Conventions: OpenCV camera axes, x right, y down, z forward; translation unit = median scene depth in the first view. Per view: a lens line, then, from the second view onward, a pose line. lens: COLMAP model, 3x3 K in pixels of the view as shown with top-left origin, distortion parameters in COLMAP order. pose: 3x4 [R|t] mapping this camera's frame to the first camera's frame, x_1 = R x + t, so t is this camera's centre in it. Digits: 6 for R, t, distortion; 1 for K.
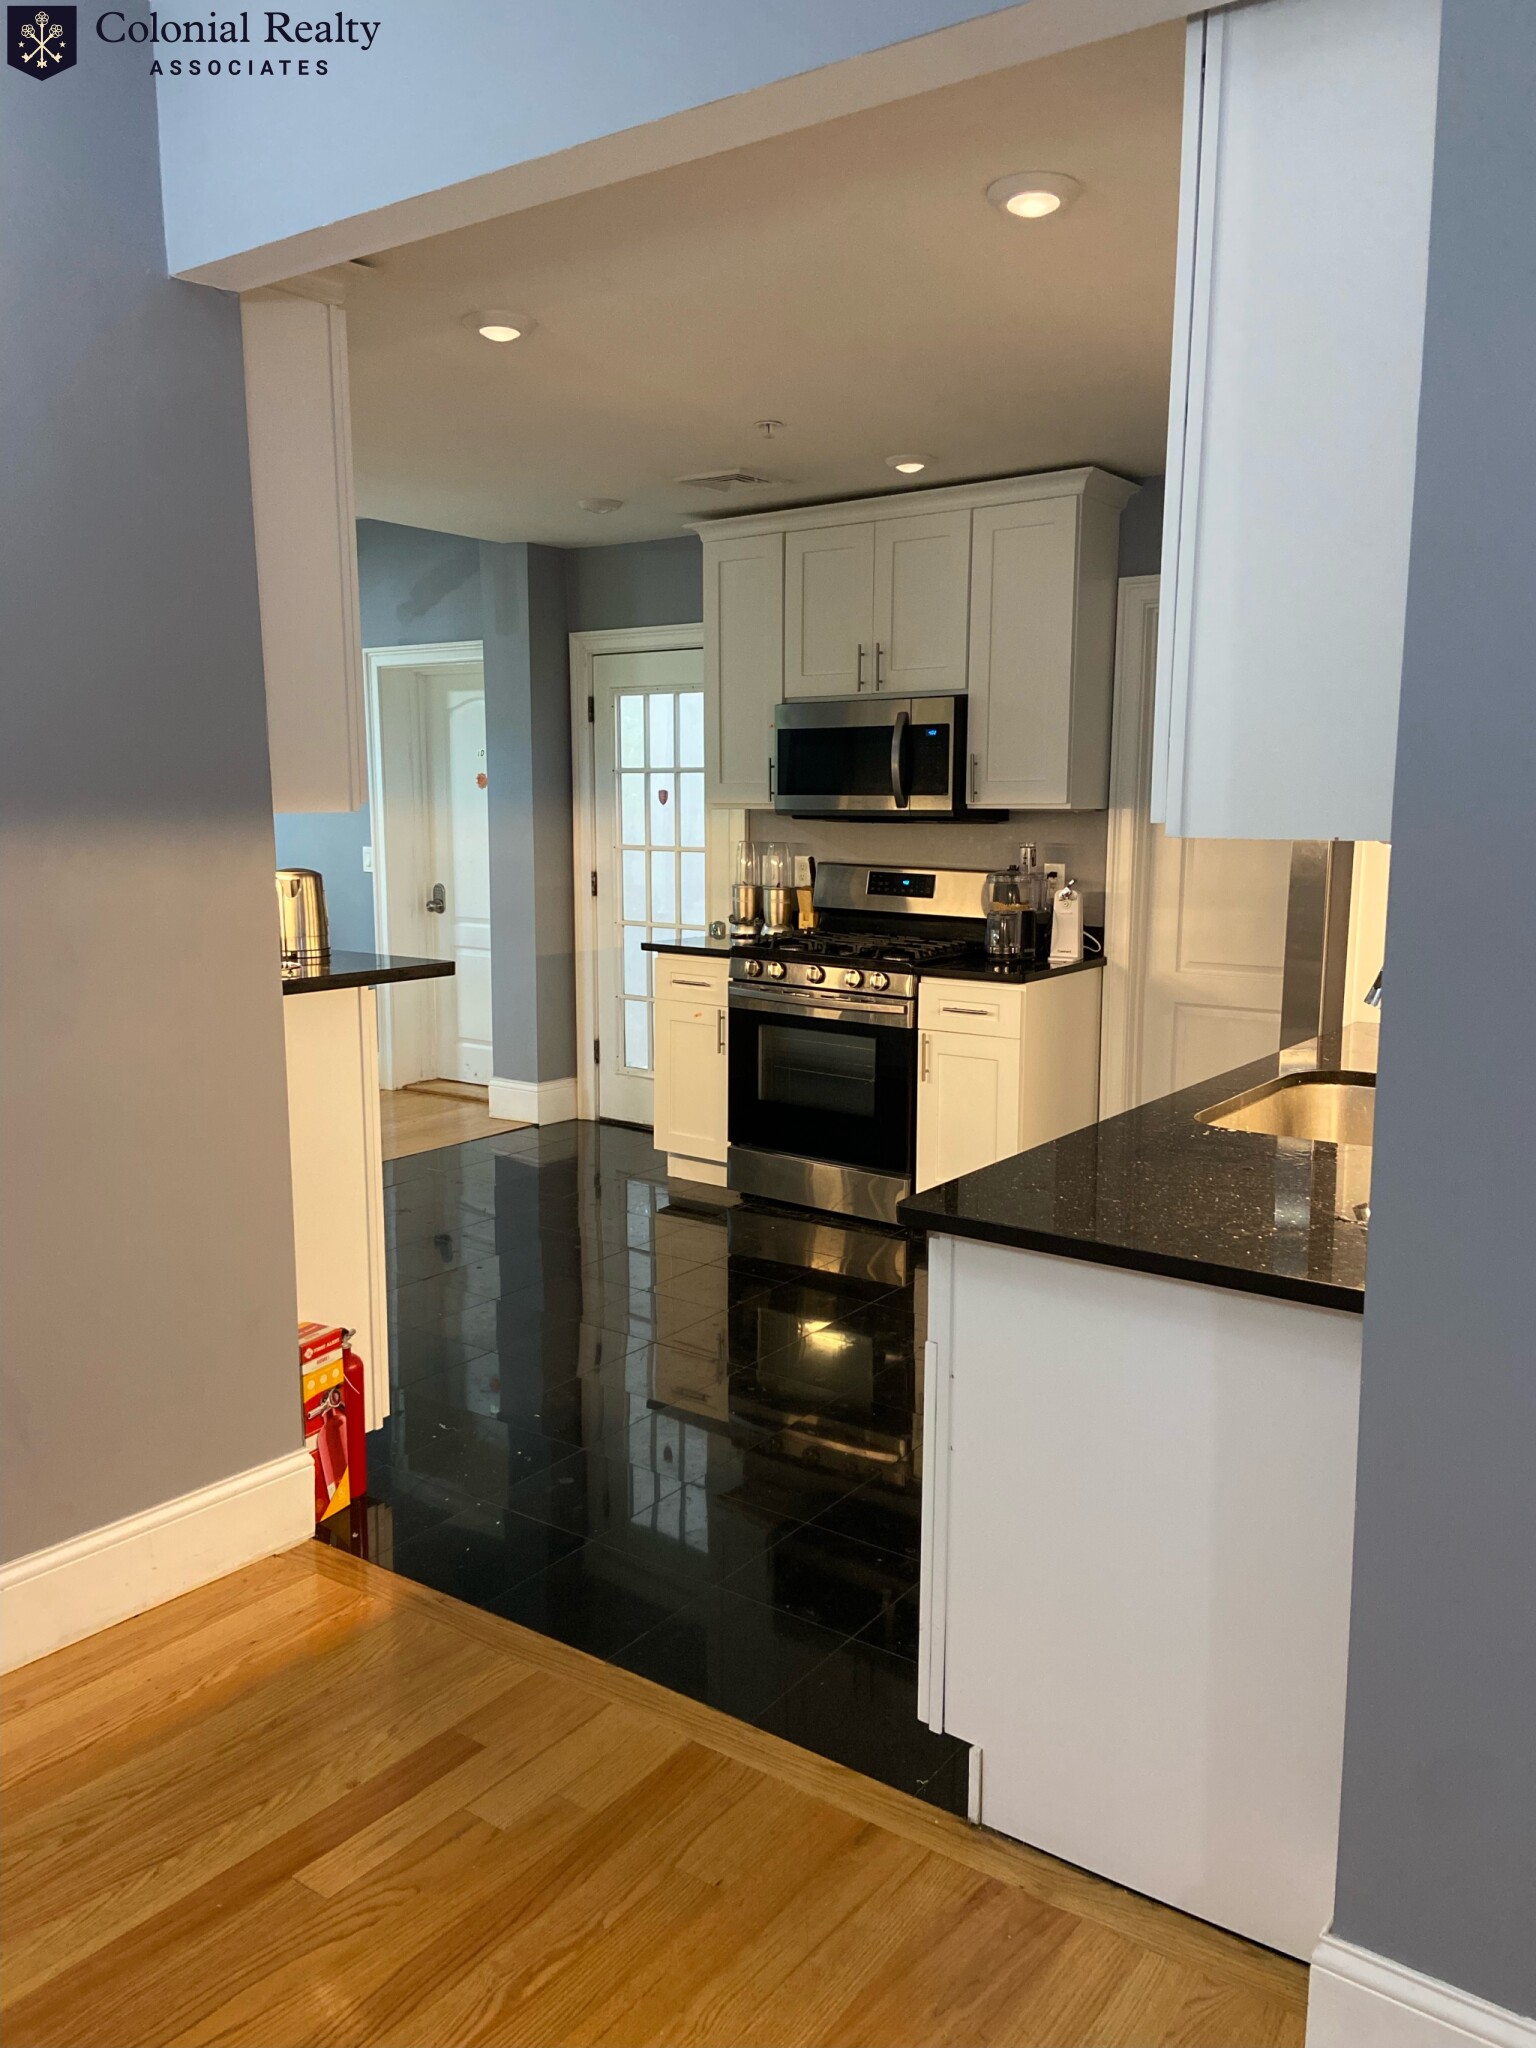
lens RADIAL K [[1554.7, 0, 768.0], [0, 1554.7, 1024.0], [0, 0, 1]] dist [0.107974, -0.122169]
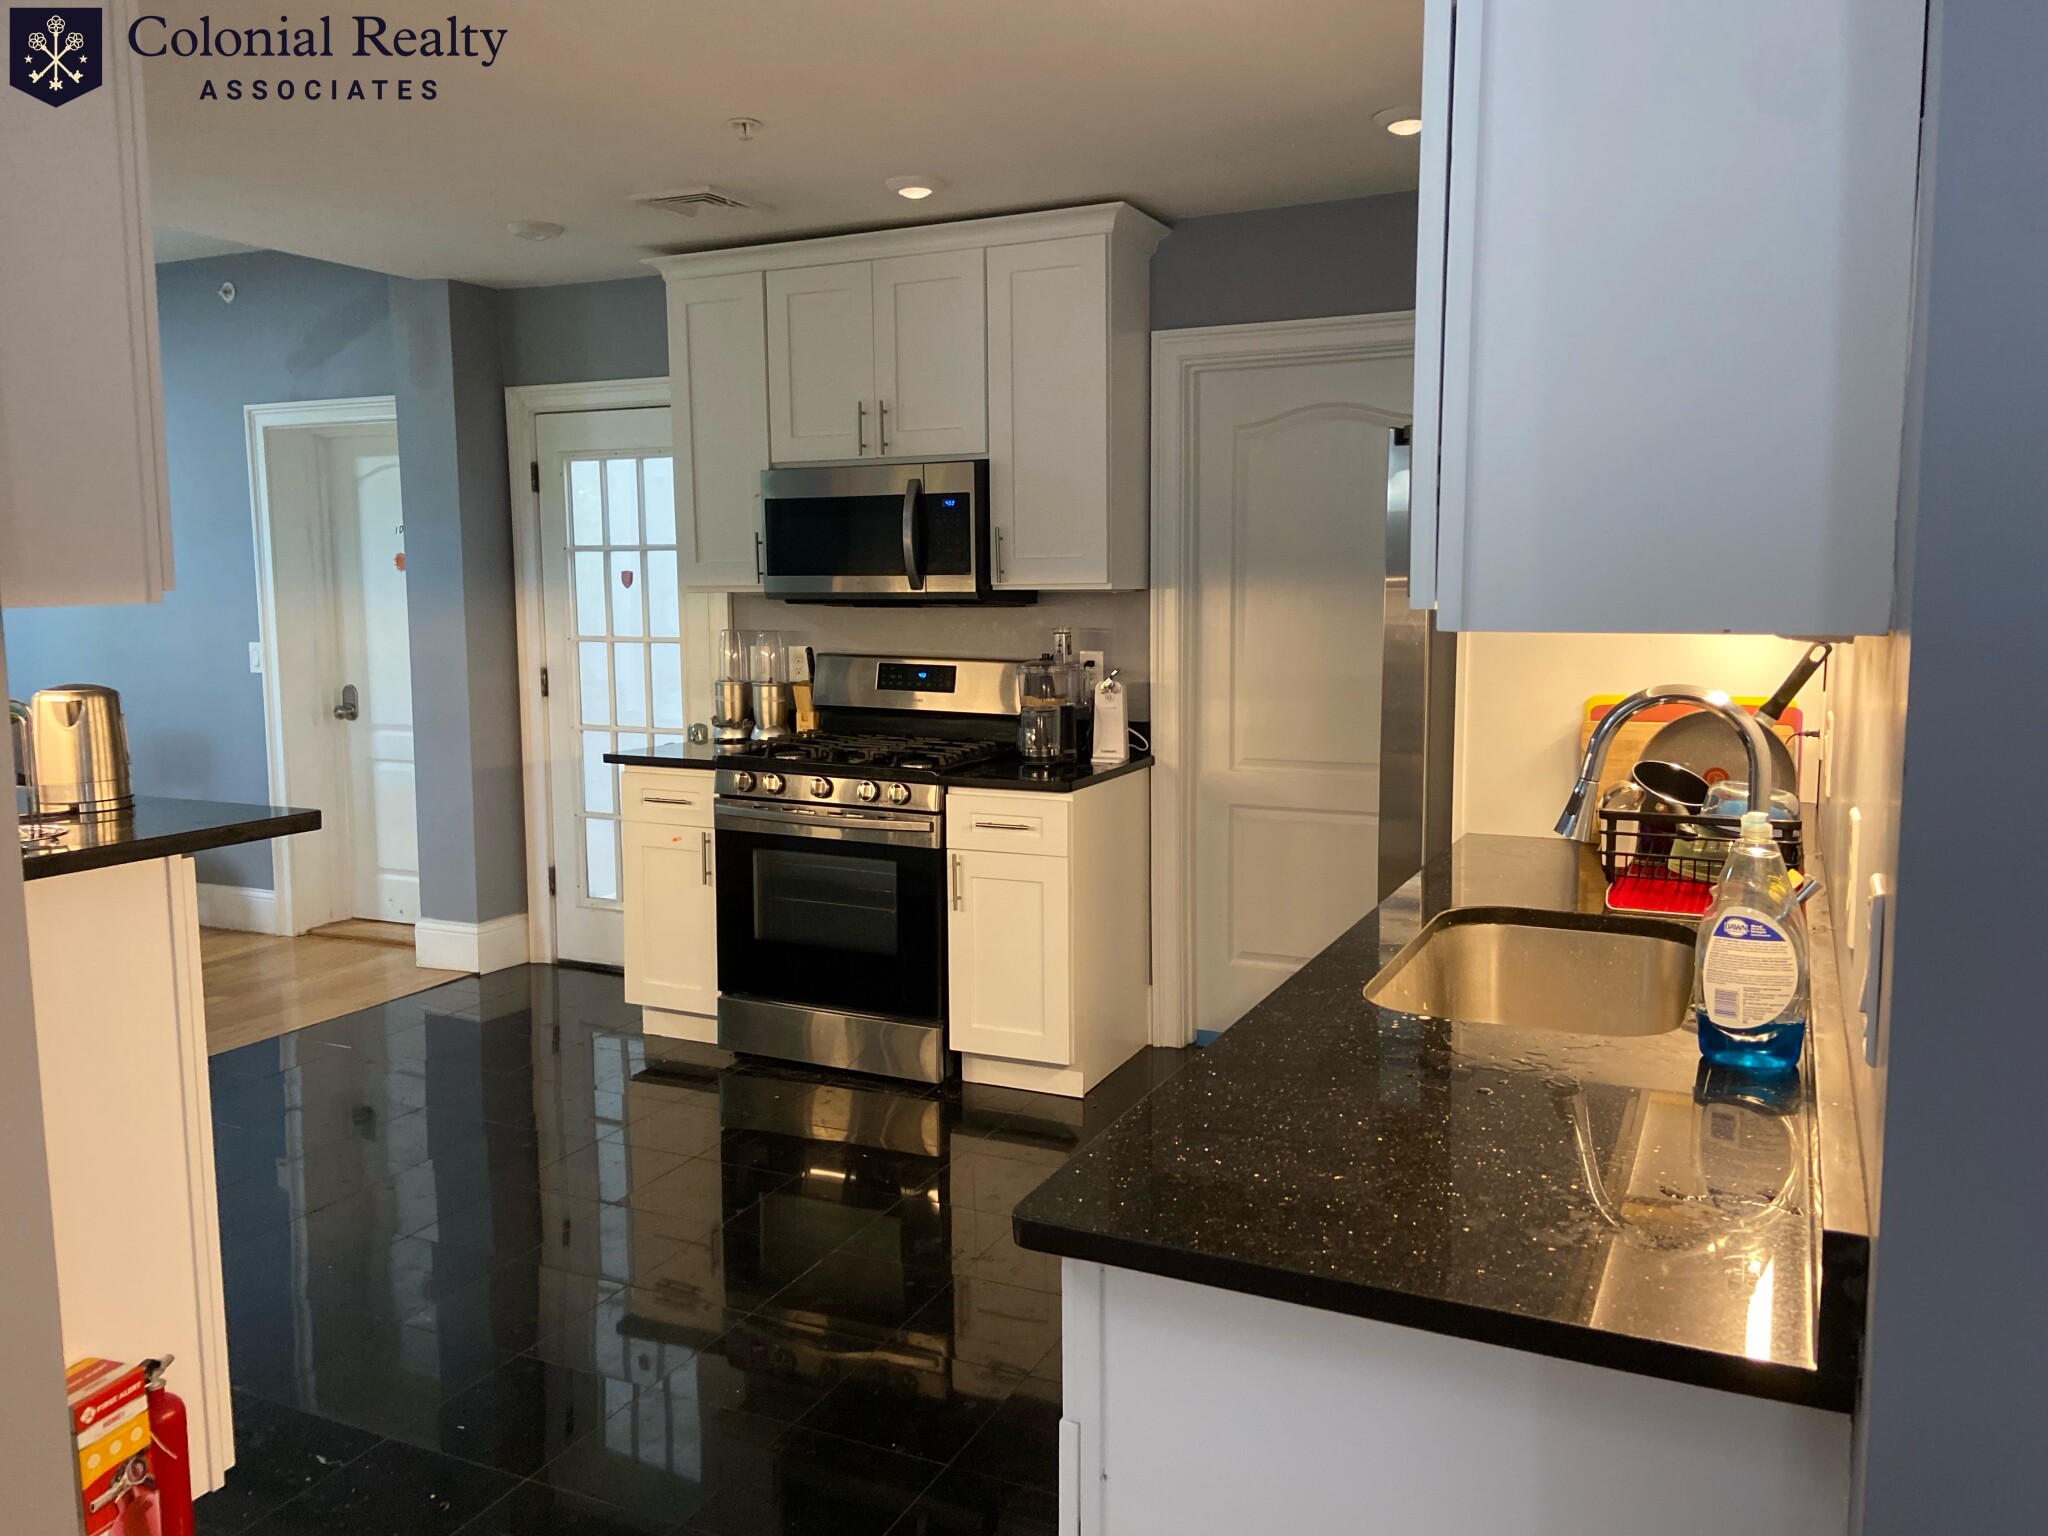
lens RADIAL K [[1554.7, 0, 1053.5], [0, 1554.7, 727.2], [0, 0, 1]] dist [0.107974, -0.122169]
pose [[0.980857, -0.028537, 0.192629, -0.007197], [0.038032, 0.998227, -0.045777, -0.019855], [-0.190981, 0.052226, 0.980203, 0.141364]]
